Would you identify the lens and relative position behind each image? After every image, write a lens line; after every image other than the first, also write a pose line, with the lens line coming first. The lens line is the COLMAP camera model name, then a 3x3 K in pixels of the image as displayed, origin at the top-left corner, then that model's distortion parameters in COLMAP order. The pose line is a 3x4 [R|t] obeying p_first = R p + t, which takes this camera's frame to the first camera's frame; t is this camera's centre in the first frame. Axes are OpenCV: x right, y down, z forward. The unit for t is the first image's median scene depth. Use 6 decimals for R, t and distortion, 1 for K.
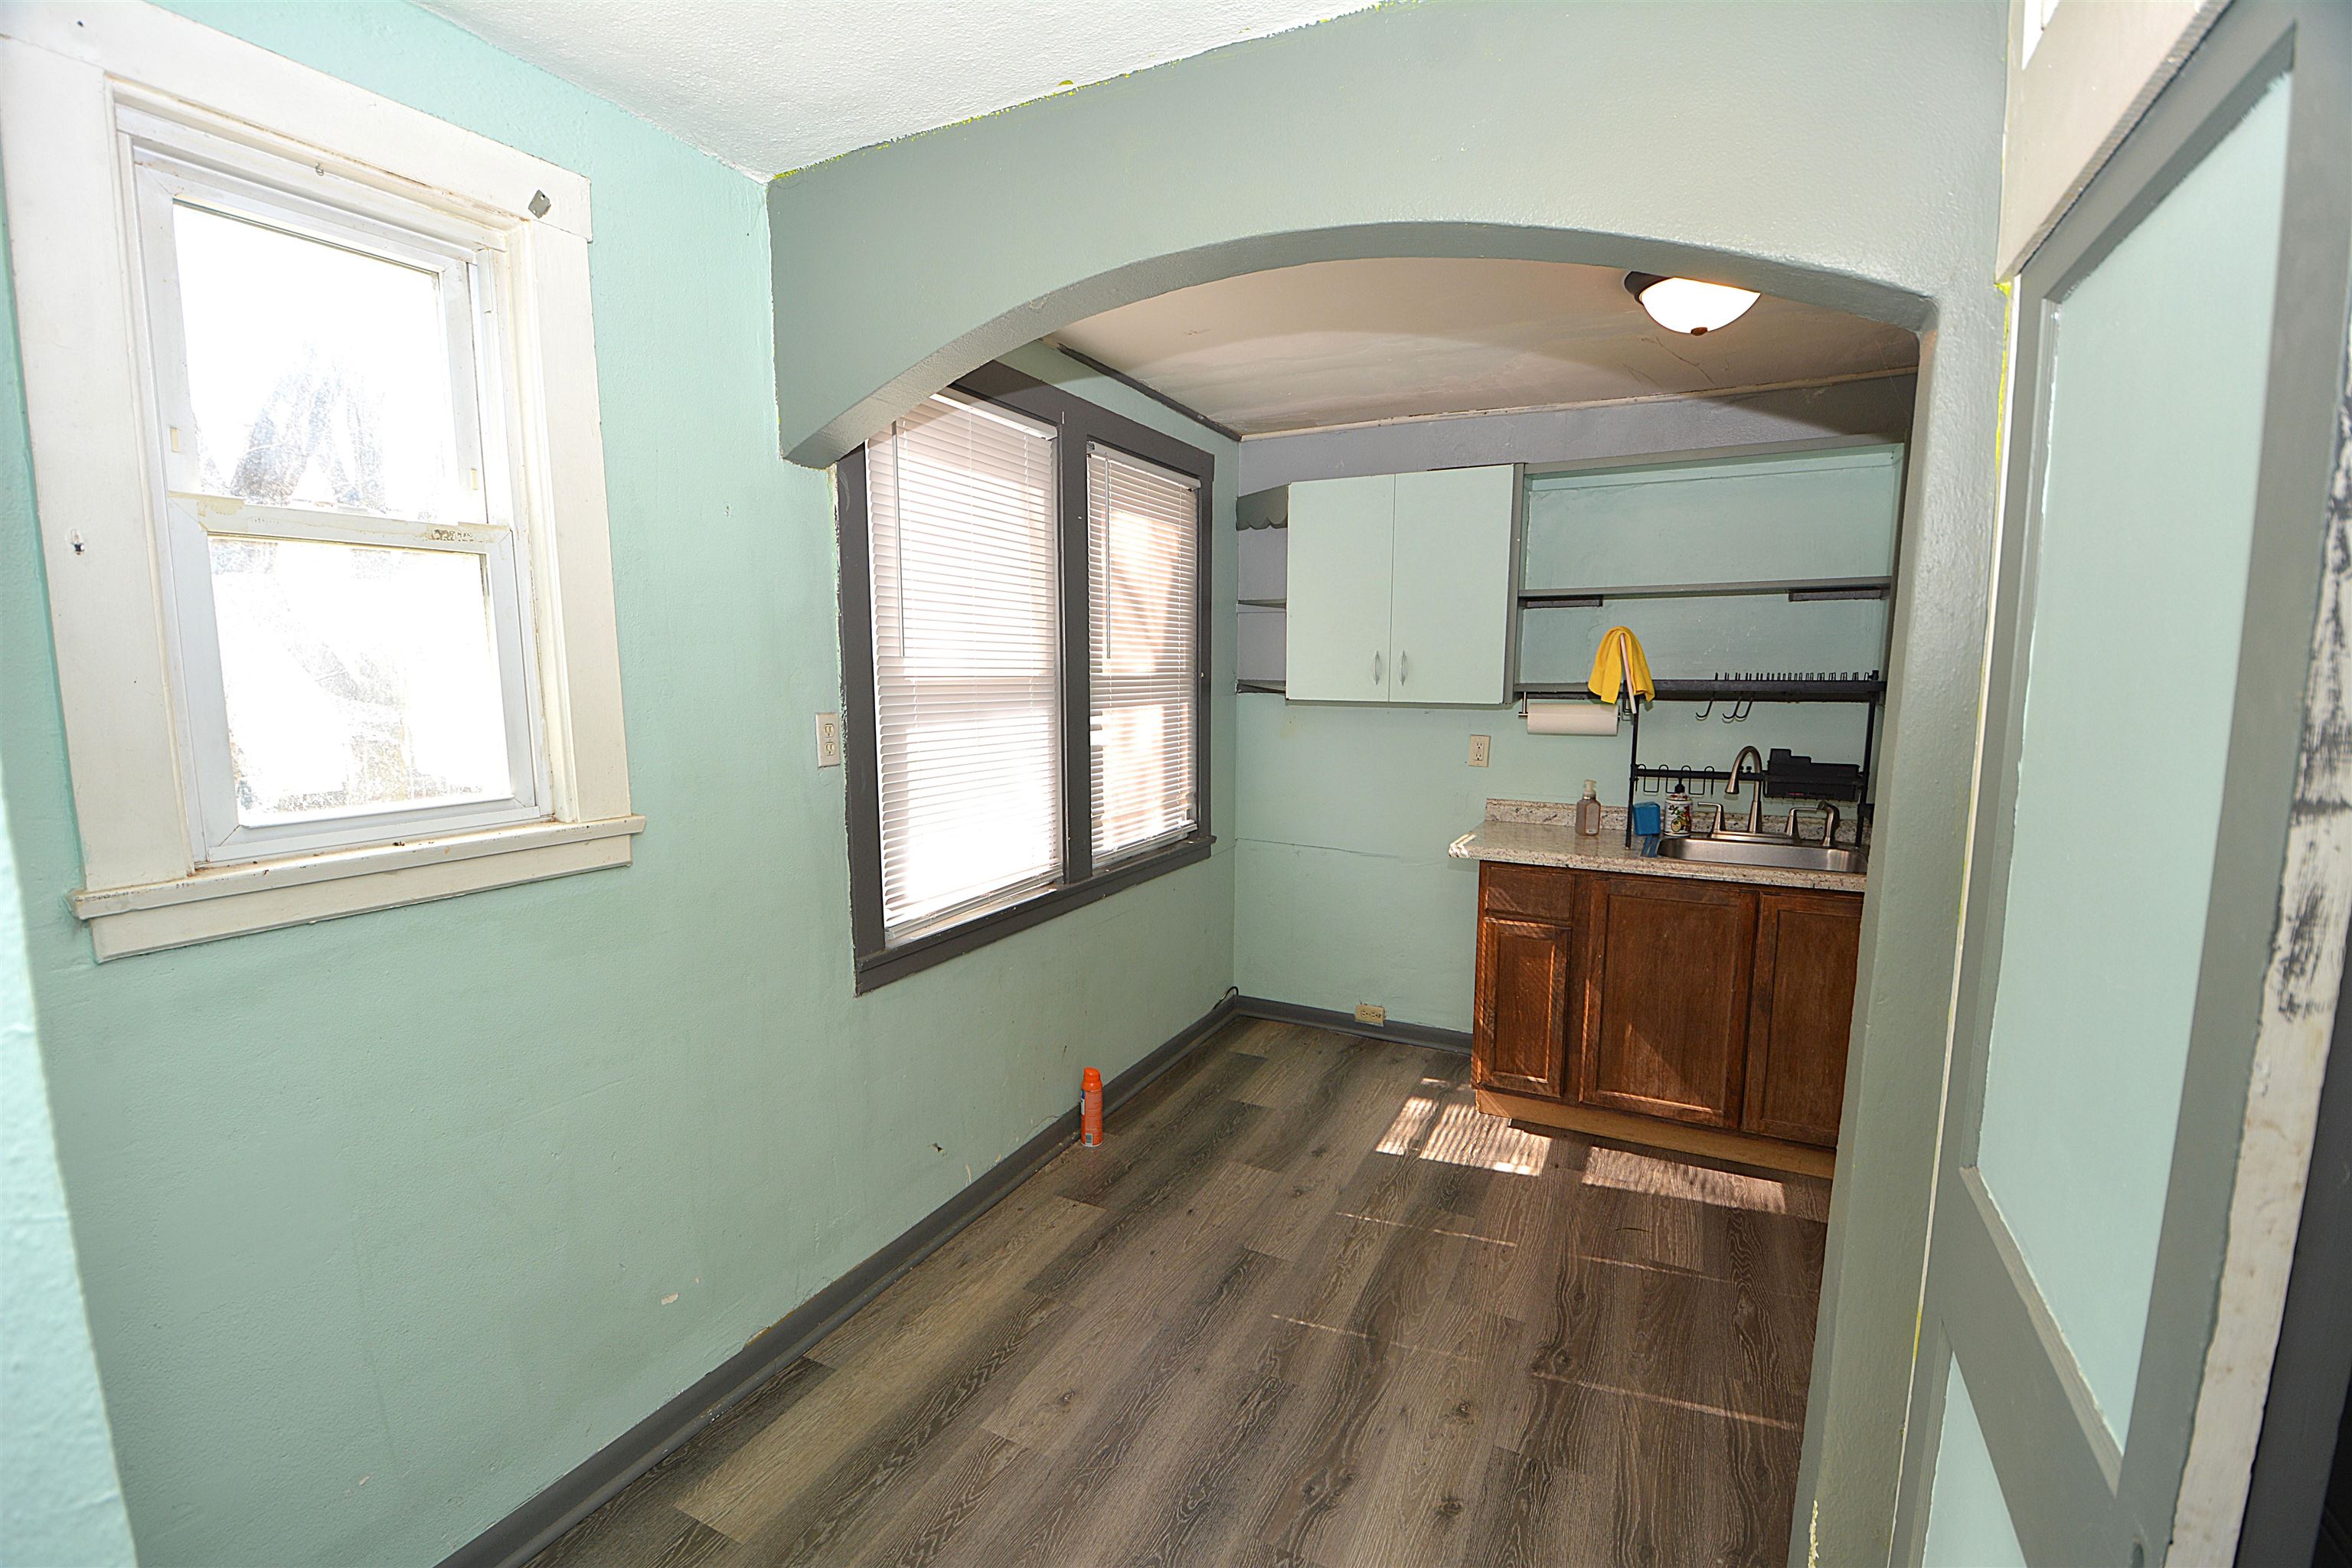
lens RADIAL K [[1032.3, 0, 1161.2], [0, 1032.3, 808.0], [0, 0, 1]] dist [0.017660, -0.027020]
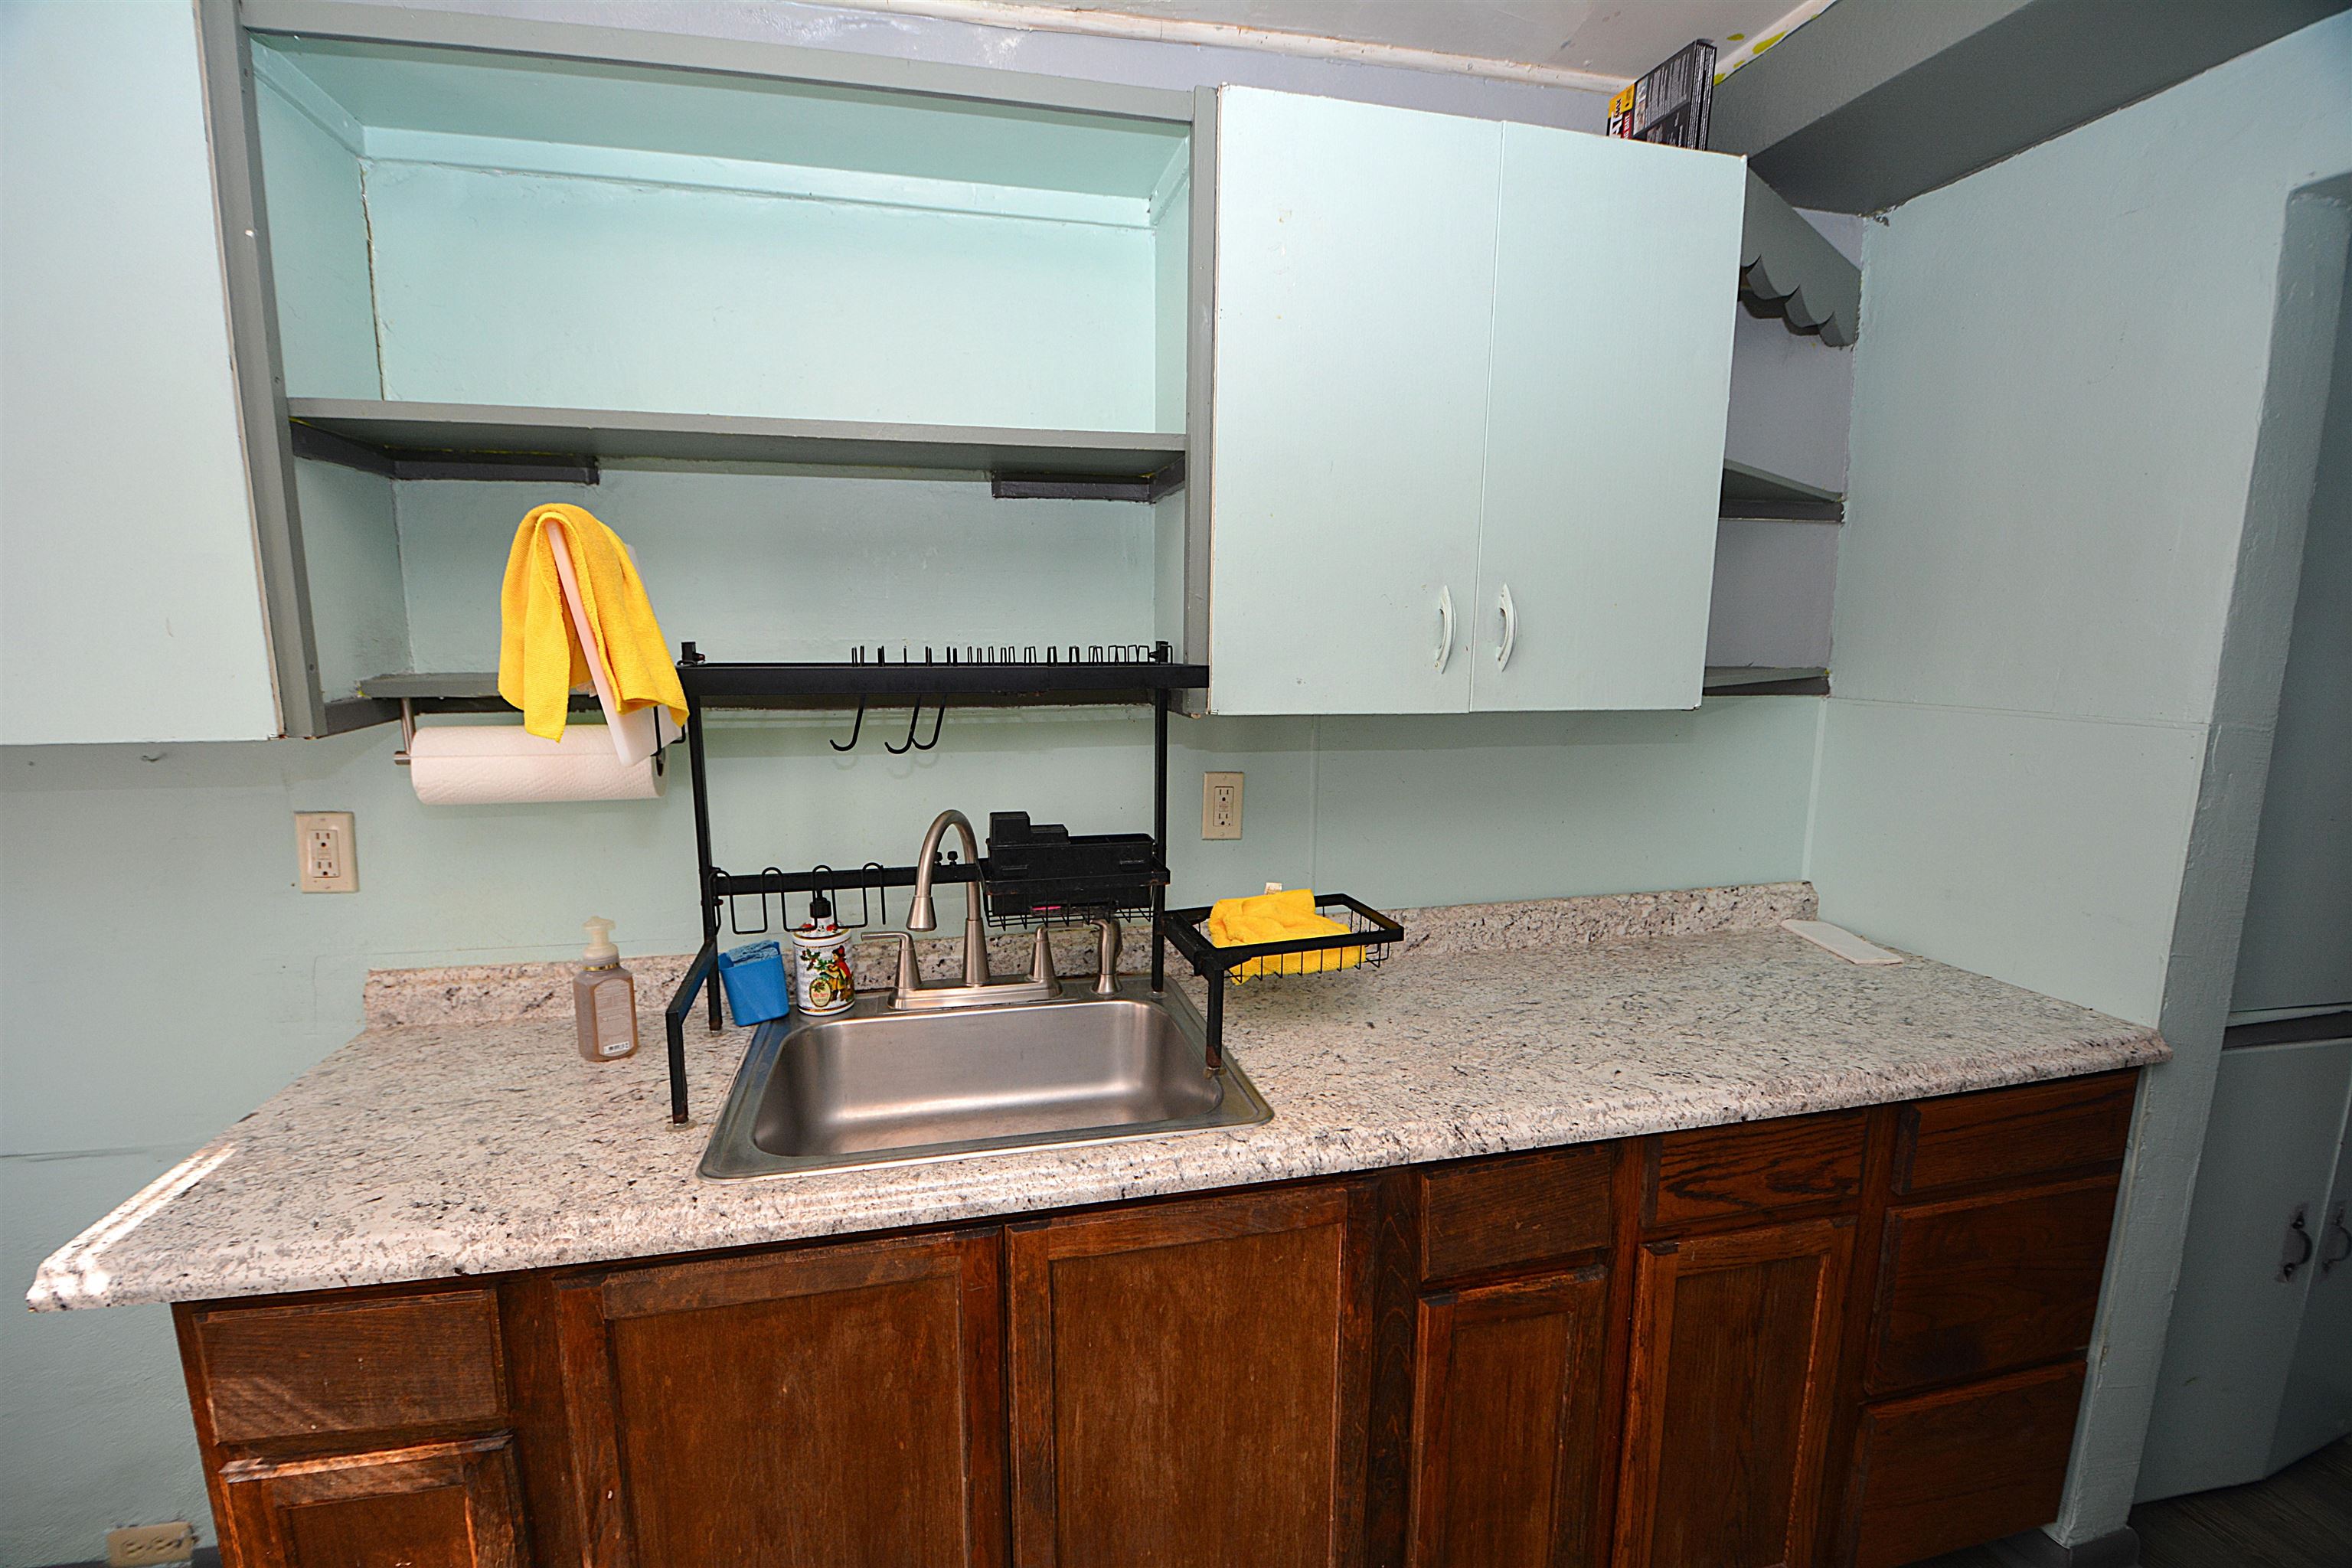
lens RADIAL K [[1032.3, 0, 1161.2], [0, 1032.3, 808.0], [0, 0, 1]] dist [0.017660, -0.027020]
pose [[0.761892, -0.100143, 0.639916, 0.370345], [0.085348, 0.994883, 0.054076, -0.081280], [-0.642057, 0.013415, 0.766540, 0.628860]]
